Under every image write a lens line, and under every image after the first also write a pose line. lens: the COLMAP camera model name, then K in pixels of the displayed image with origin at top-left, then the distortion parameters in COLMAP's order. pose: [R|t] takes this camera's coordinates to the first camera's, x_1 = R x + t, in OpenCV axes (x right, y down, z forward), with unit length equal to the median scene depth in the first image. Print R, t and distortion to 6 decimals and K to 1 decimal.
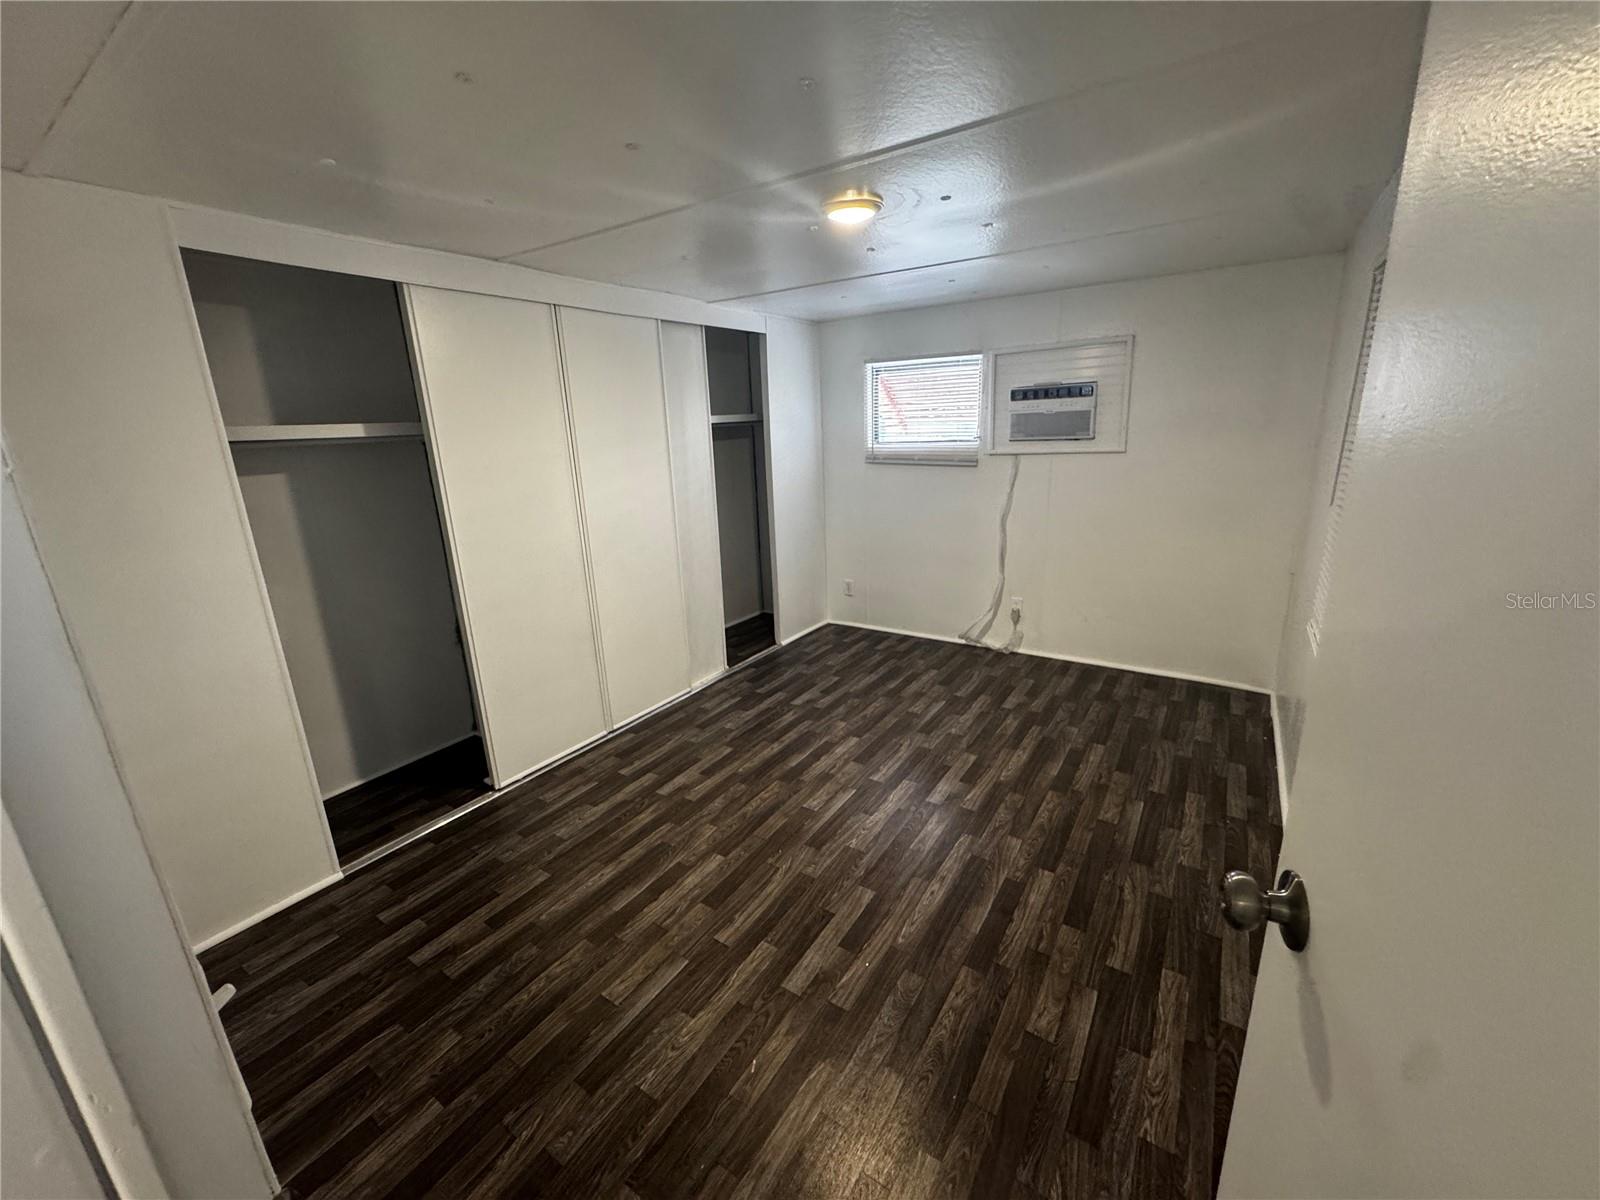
lens RADIAL K [[648.2, 0, 806.2], [0, 648.2, 585.9], [0, 0, 1]] dist [0.006869, -0.000358]
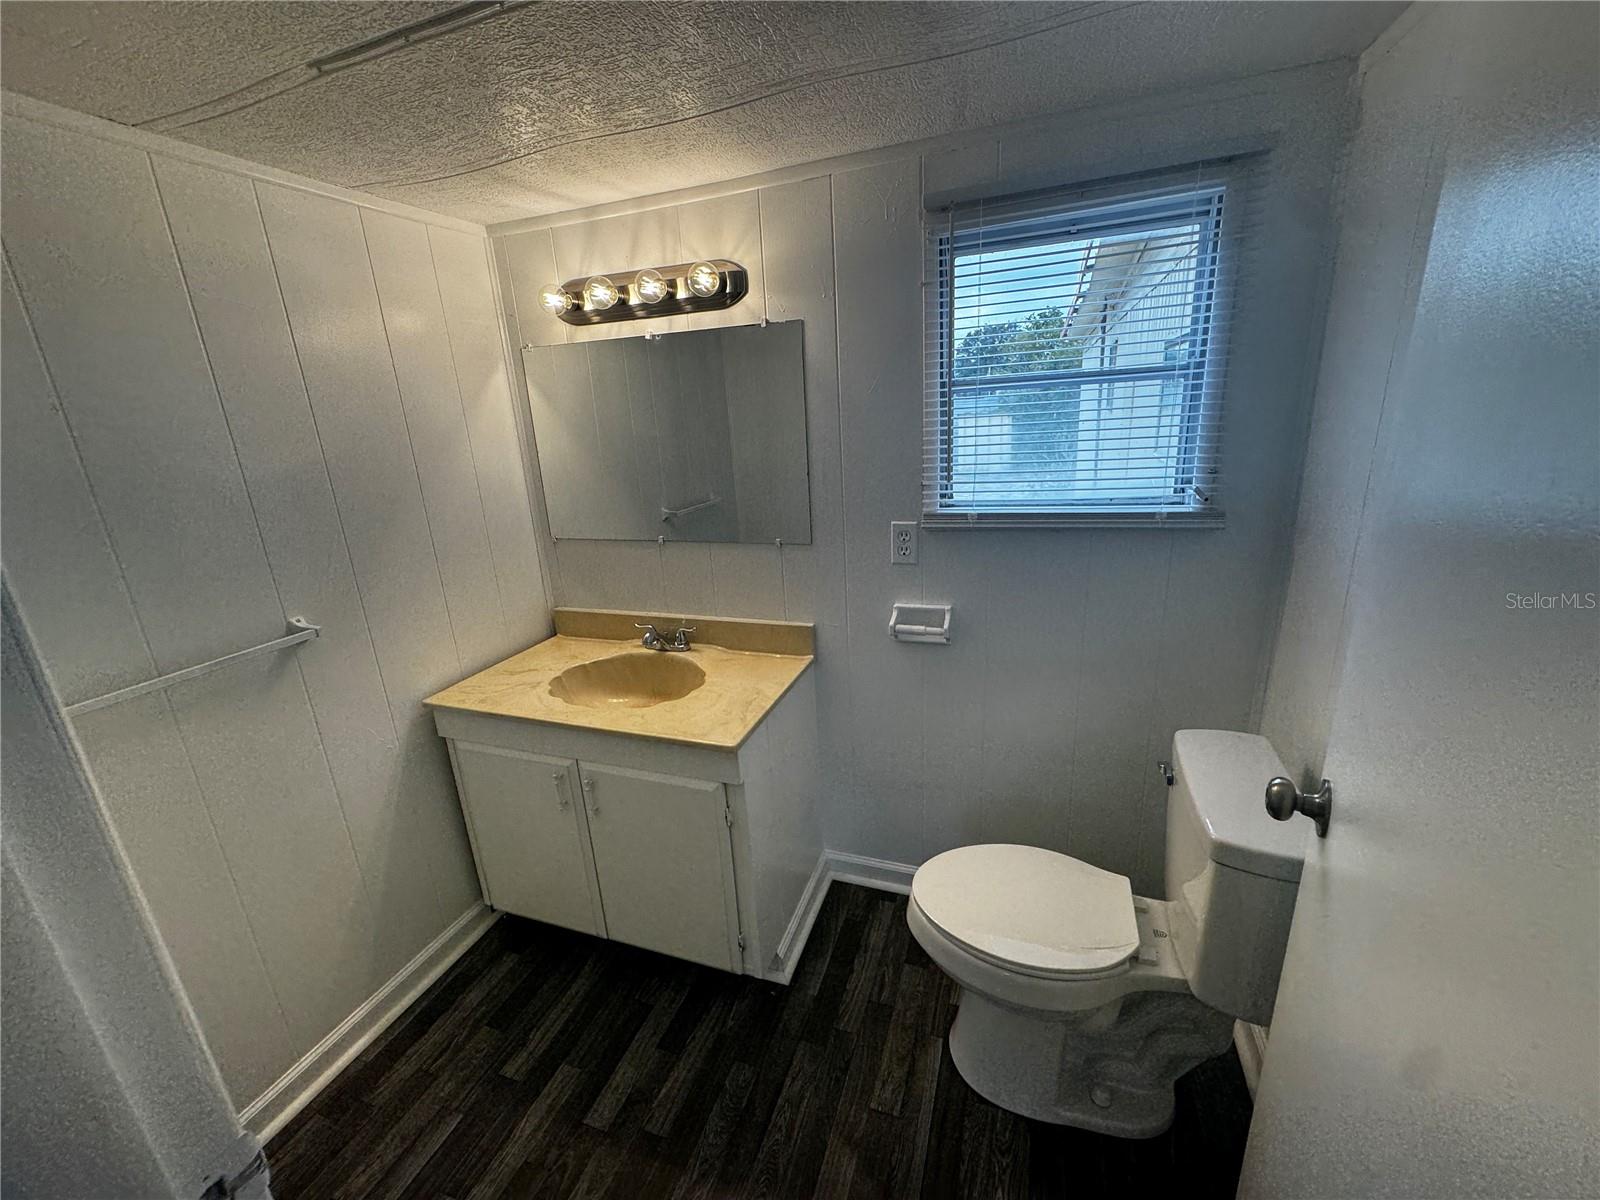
lens RADIAL K [[648.2, 0, 803.0], [0, 648.2, 601.1], [0, 0, 1]] dist [0.006869, -0.000358]
pose [[0.971889, -0.084462, 0.219769, 0.103894], [0.078178, 0.996247, 0.037150, -0.044084], [-0.222082, -0.018924, 0.974844, 0.154155]]
